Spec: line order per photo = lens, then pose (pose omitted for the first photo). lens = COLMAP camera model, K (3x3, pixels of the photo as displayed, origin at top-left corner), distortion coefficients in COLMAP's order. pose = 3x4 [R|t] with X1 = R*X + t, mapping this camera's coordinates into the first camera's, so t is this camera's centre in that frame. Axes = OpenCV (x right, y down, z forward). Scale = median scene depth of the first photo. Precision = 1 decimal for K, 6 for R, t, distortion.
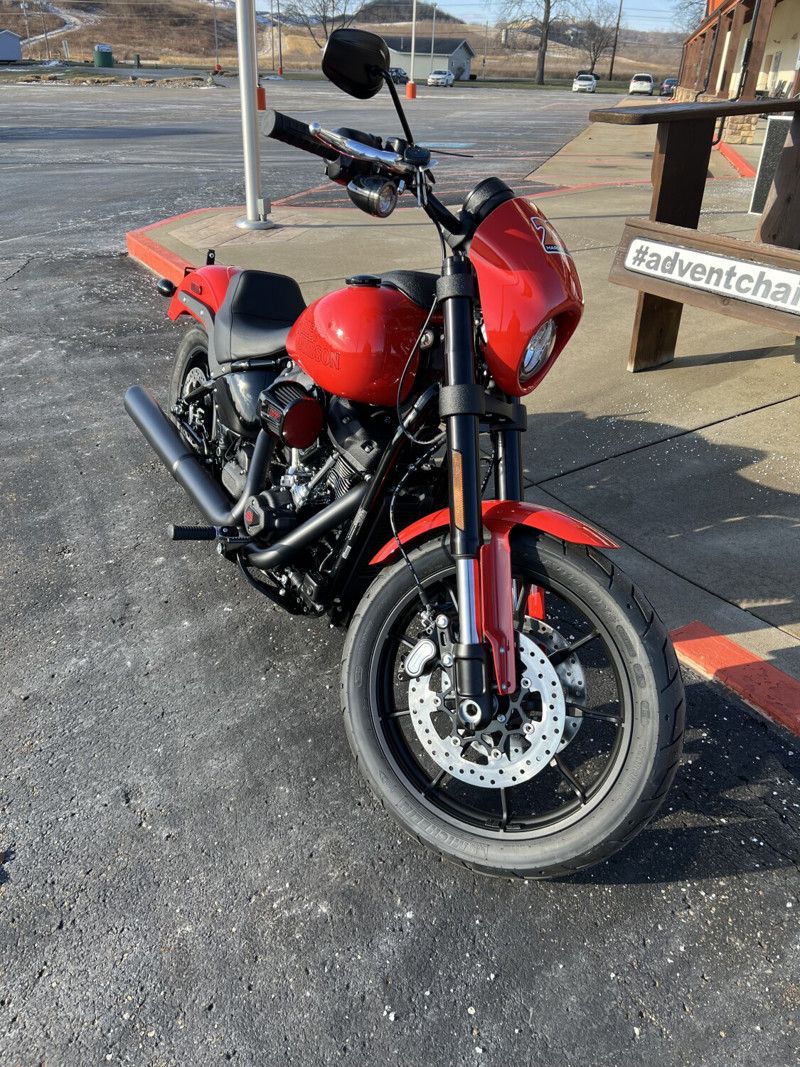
lens RADIAL K [[803.2, 0, 396.6], [0, 803.2, 540.0], [0, 0, 1]] dist [0.067046, -0.078170]
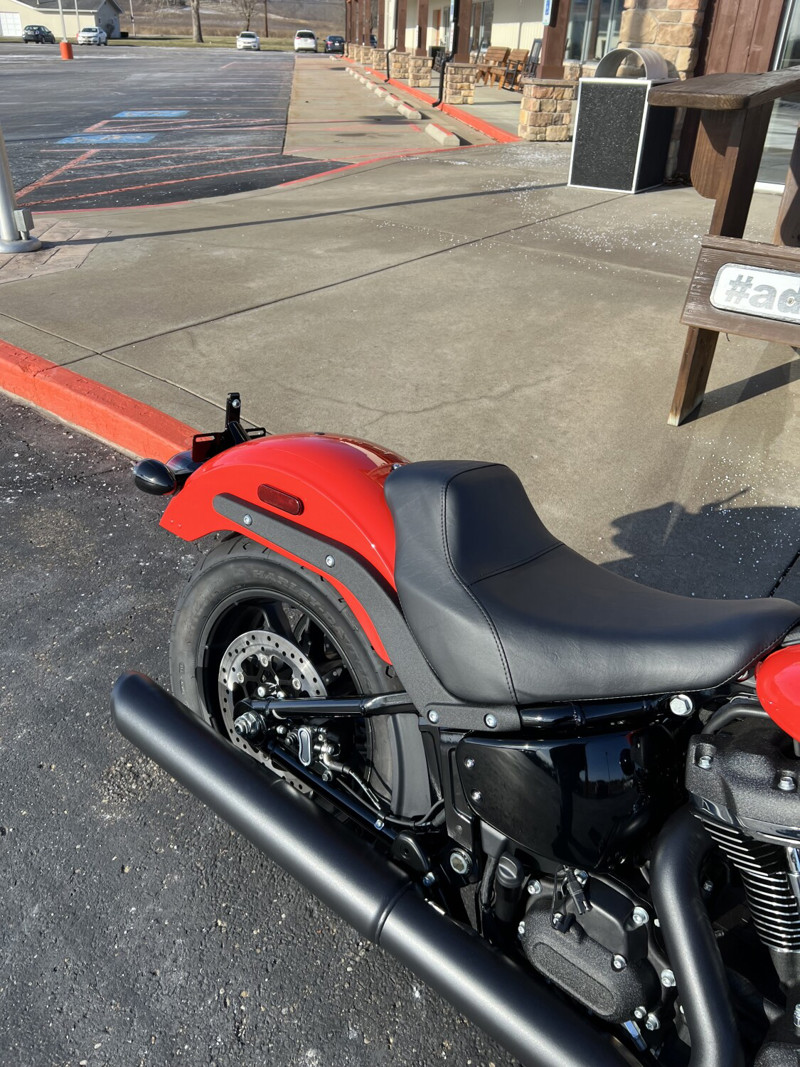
lens RADIAL K [[803.2, 0, 396.6], [0, 803.2, 540.0], [0, 0, 1]] dist [0.067046, -0.078170]
pose [[0.932944, -0.194216, 0.303142, -0.129030], [0.182168, 0.980926, 0.067821, -0.119057], [-0.310531, -0.008050, 0.950529, 0.201825]]
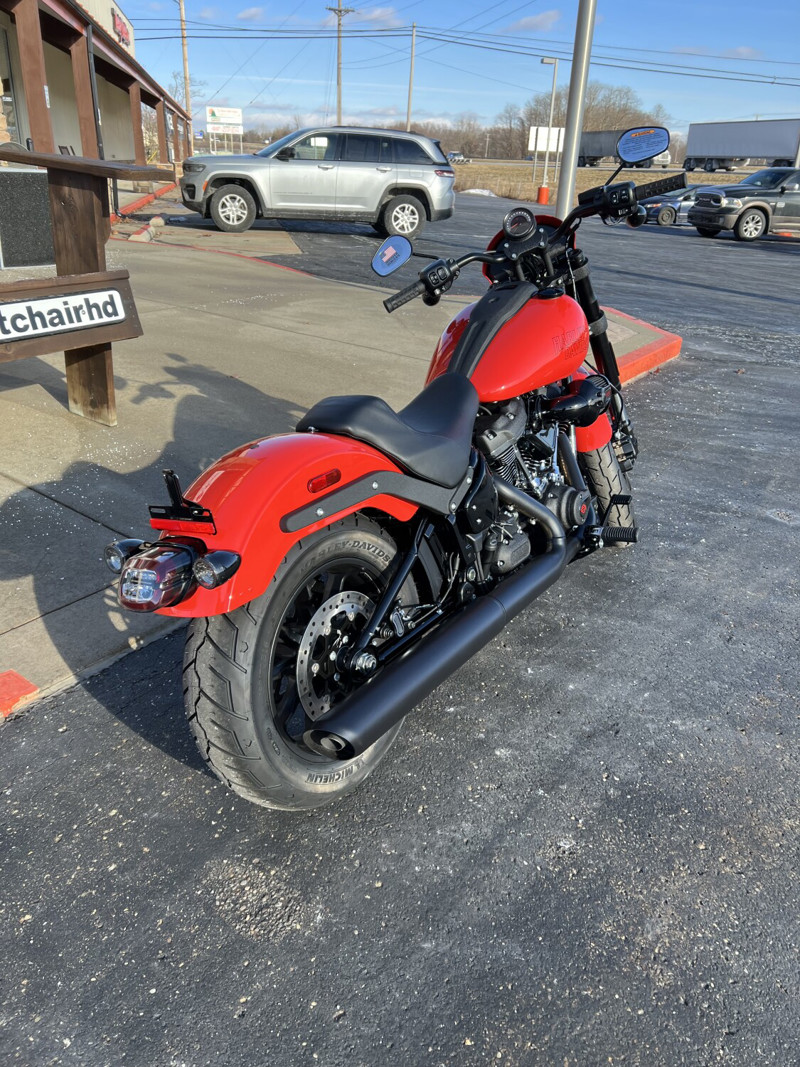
lens RADIAL K [[803.2, 0, 396.6], [0, 803.2, 540.0], [0, 0, 1]] dist [0.067046, -0.078170]
pose [[-0.439664, -0.425342, 0.791062, -0.306010], [0.404686, 0.692473, 0.597252, -0.245550], [-0.801825, 0.582723, -0.132325, 0.418295]]
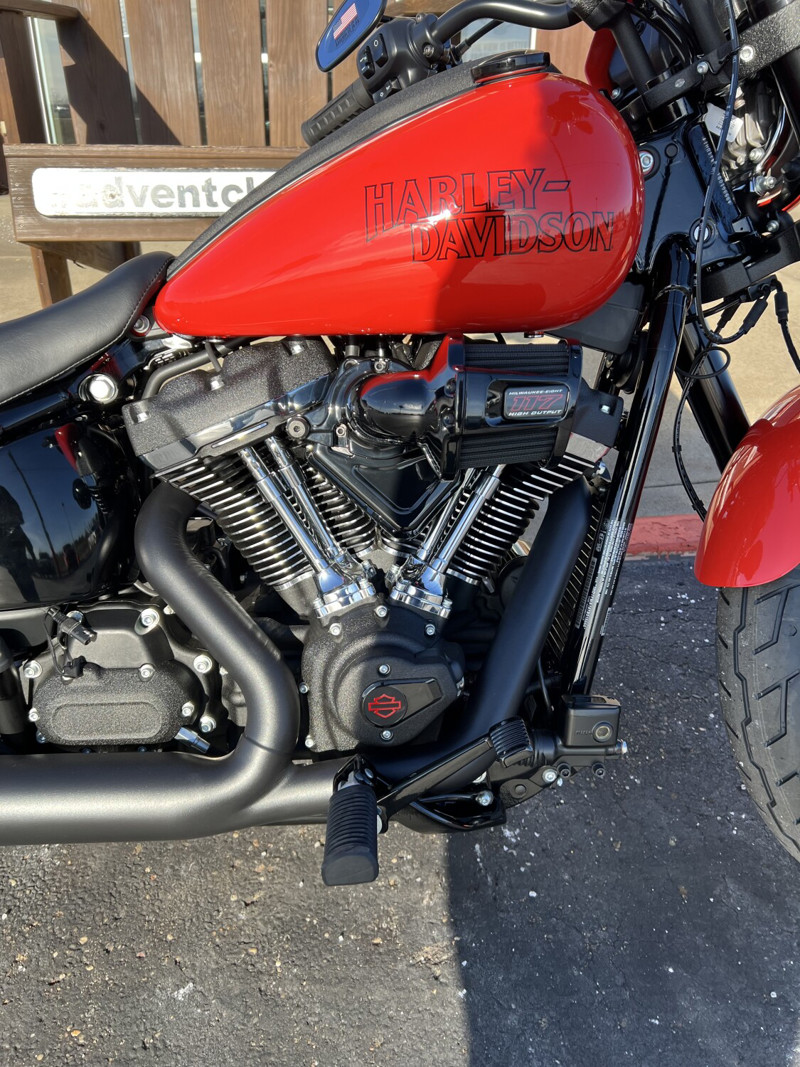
lens RADIAL K [[803.2, 0, 396.6], [0, 803.2, 540.0], [0, 0, 1]] dist [0.067046, -0.078170]
pose [[0.443795, -0.444600, 0.778060, -0.136012], [0.453015, 0.860440, 0.233280, -0.059947], [-0.773191, 0.248945, 0.583269, 0.214969]]
